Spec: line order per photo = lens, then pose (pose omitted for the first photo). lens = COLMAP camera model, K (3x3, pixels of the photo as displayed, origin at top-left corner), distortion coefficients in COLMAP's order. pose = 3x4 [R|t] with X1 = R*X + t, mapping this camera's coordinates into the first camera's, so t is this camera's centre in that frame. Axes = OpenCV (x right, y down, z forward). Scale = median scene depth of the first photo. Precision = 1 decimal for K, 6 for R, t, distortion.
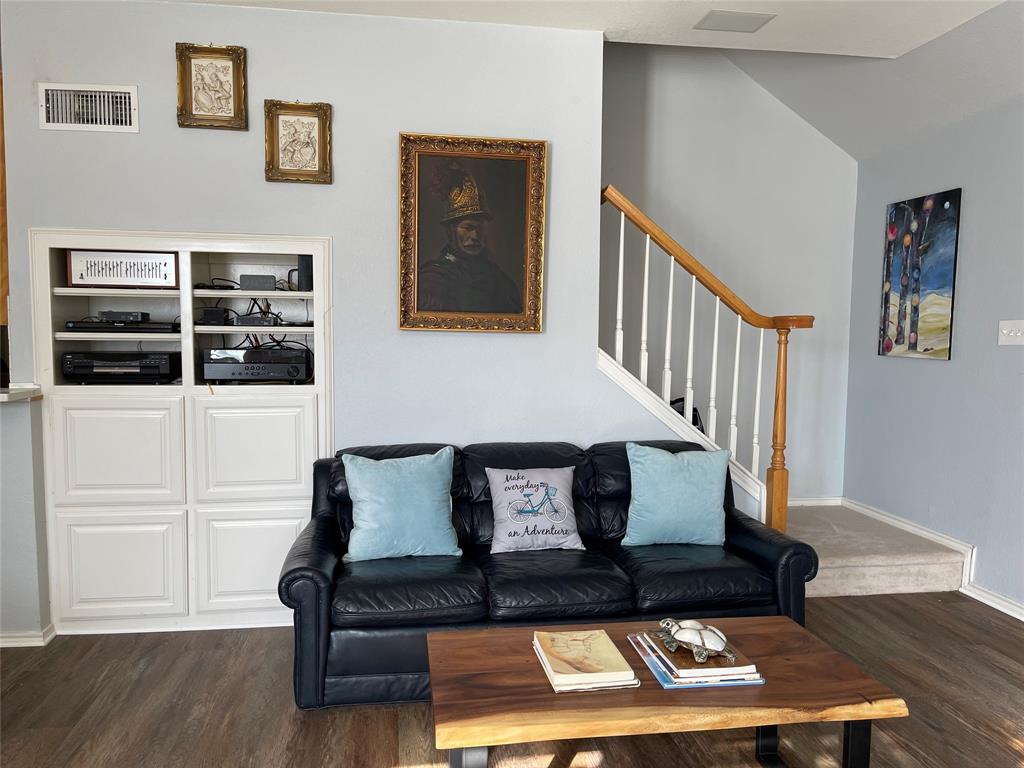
lens RADIAL K [[751.8, 0, 512.0], [0, 751.8, 384.0], [0, 0, 1]] dist [0.004993, 0.003135]
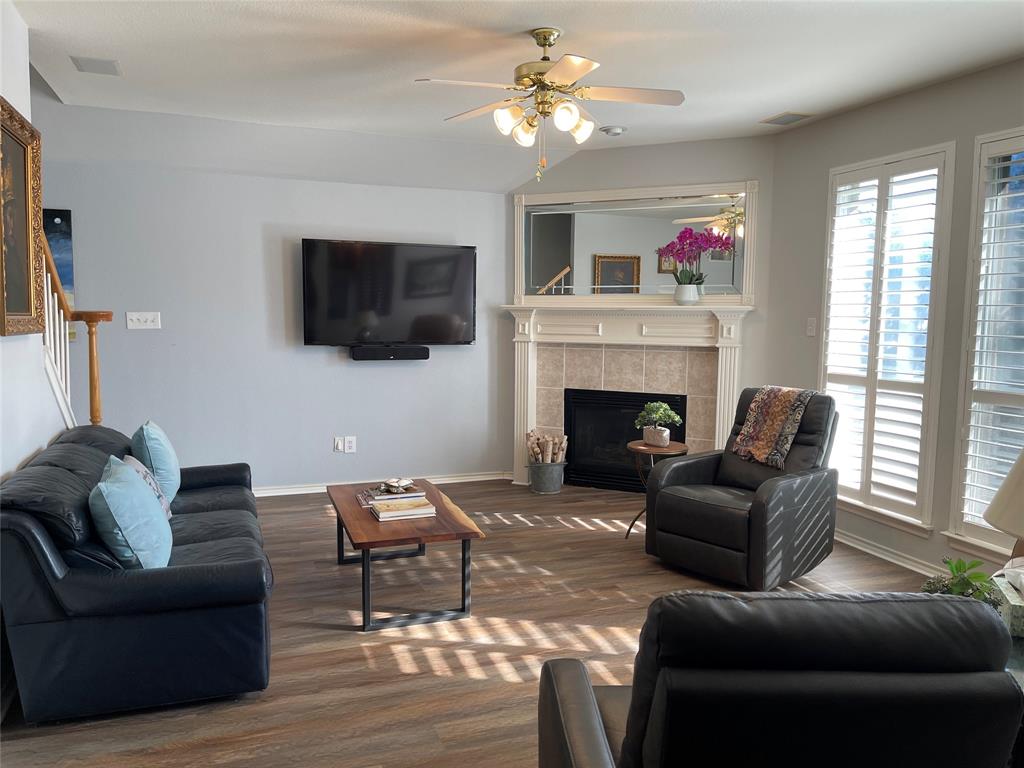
lens RADIAL K [[751.8, 0, 512.0], [0, 751.8, 384.0], [0, 0, 1]] dist [0.004993, 0.003135]
pose [[-0.188913, -0.107060, 0.976140, -0.950058], [0.063510, 0.990626, 0.120940, -0.078299], [-0.979938, 0.084842, -0.180343, 0.571094]]
